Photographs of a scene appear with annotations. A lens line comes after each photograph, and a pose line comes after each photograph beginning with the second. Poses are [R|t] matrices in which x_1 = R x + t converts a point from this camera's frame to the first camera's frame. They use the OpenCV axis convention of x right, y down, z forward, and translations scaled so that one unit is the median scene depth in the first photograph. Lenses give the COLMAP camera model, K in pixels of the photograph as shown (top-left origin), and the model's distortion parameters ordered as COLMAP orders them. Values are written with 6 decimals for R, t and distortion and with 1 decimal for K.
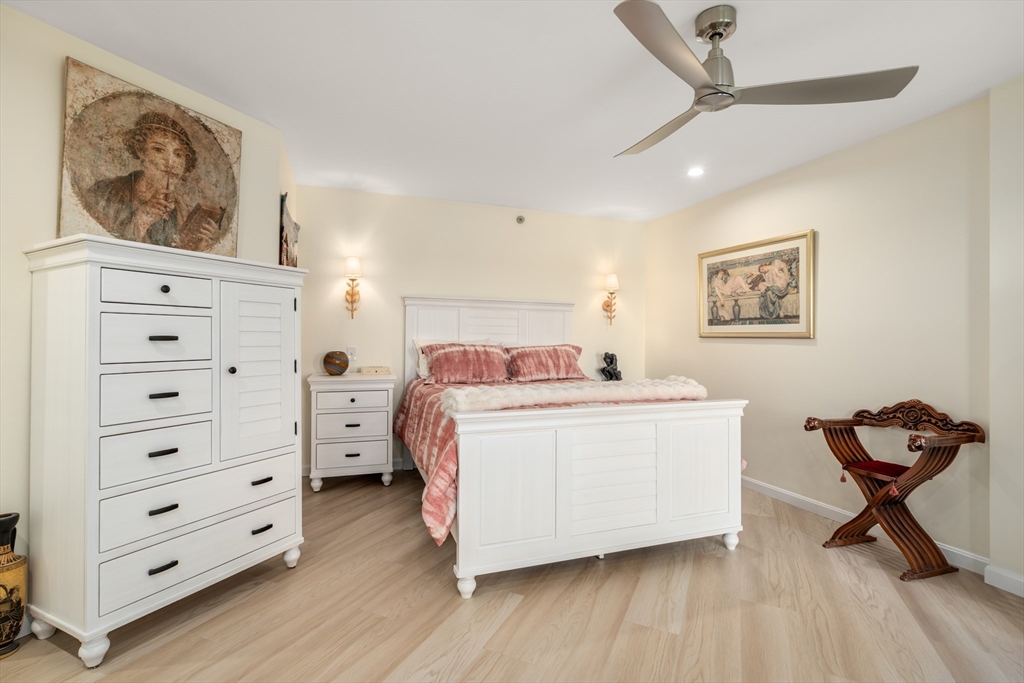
lens RADIAL K [[469.3, 0, 518.6], [0, 469.3, 335.7], [0, 0, 1]] dist [-0.001738, 0.000549]
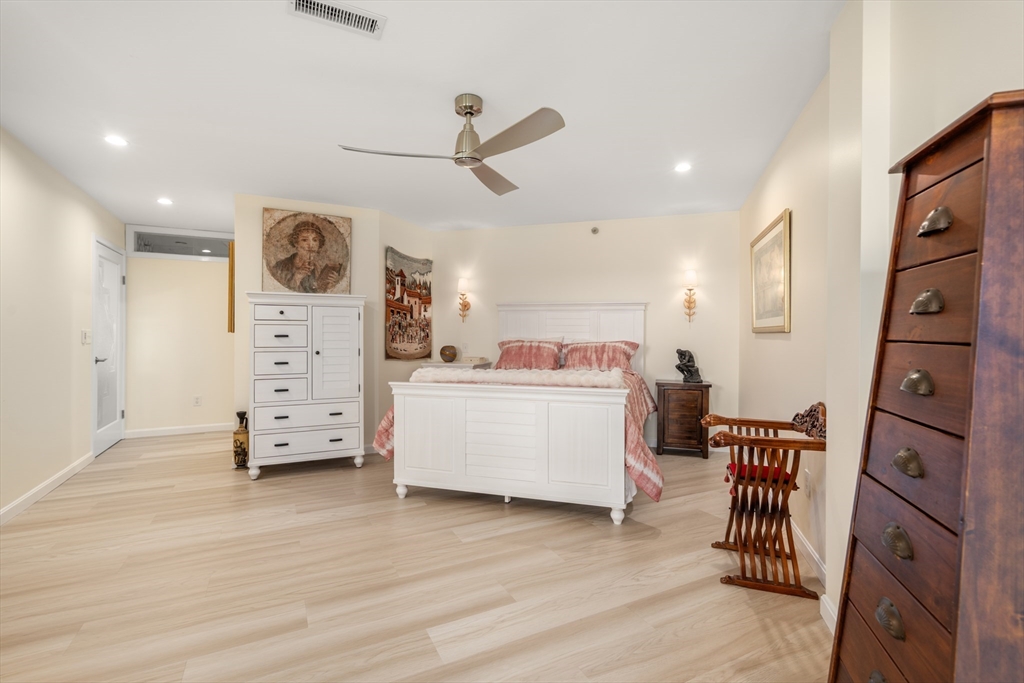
lens RADIAL K [[469.3, 0, 518.3], [0, 469.3, 340.9], [0, 0, 1]] dist [-0.001738, 0.000549]
pose [[0.792932, -0.001691, -0.609307, 1.110432], [0.008165, 0.999936, 0.007849, 0.015713], [0.609255, -0.011199, 0.792895, -0.014560]]
